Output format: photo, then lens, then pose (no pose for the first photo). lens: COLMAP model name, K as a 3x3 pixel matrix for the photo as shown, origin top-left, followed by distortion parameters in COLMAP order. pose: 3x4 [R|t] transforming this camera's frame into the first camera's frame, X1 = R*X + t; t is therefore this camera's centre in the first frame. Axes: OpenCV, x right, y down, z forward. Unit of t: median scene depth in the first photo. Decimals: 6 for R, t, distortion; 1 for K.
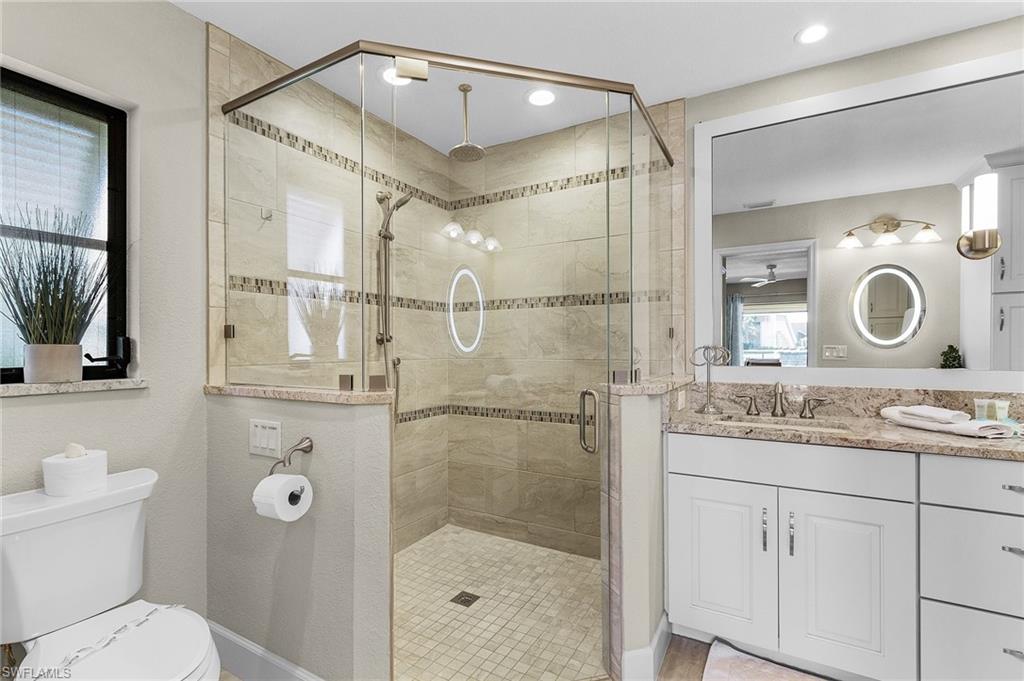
lens RADIAL K [[471.6, 0, 508.2], [0, 471.6, 347.6], [0, 0, 1]] dist [0.000418, -0.000687]
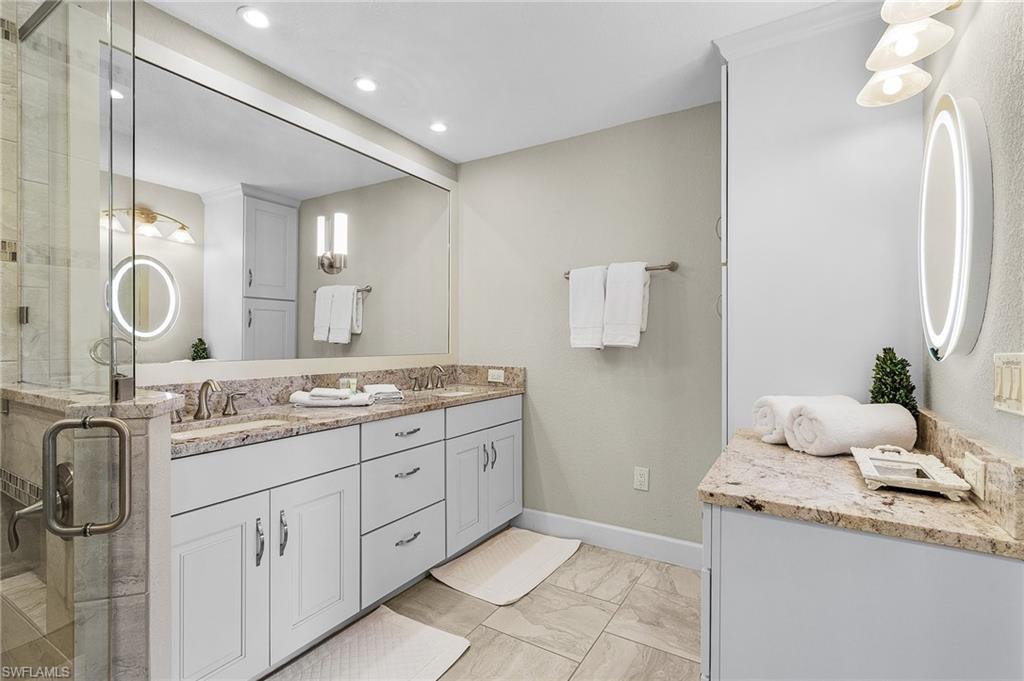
lens RADIAL K [[471.6, 0, 510.2], [0, 471.6, 339.2], [0, 0, 1]] dist [0.000418, -0.000687]
pose [[0.017597, 0.005579, 0.999830, -0.305602], [-0.002138, 0.999982, -0.005542, 0.002229], [-0.999843, -0.002040, 0.017609, 0.442113]]
